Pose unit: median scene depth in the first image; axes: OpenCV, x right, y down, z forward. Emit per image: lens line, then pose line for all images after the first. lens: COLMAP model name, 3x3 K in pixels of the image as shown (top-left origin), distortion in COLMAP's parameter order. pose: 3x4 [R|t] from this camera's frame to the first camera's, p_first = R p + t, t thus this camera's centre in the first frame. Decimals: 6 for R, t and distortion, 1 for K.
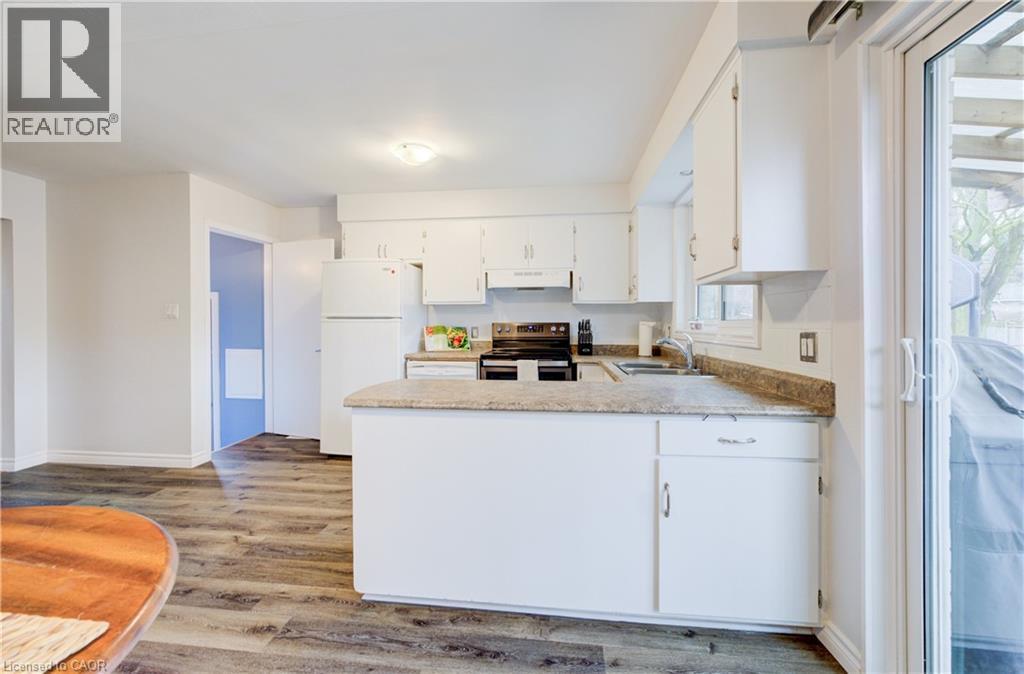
lens RADIAL K [[405.2, 0, 512.3], [0, 405.2, 329.1], [0, 0, 1]] dist [-0.000474, 0.000065]
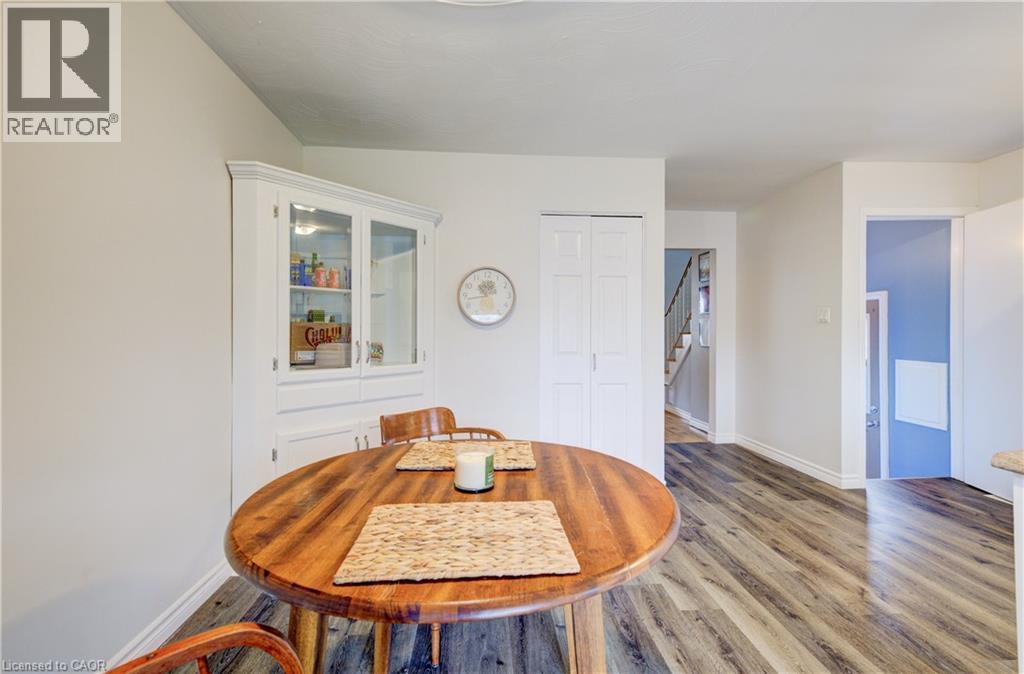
lens RADIAL K [[450.0, 0, 512.6], [0, 450.0, 331.4], [0, 0, 1]] dist [0.015523, 0.000339]
pose [[0.195018, 0.002427, -0.980797, 0.058569], [-0.009246, 0.999957, 0.000636, -0.001158], [0.980756, 0.008944, 0.195032, 0.089712]]
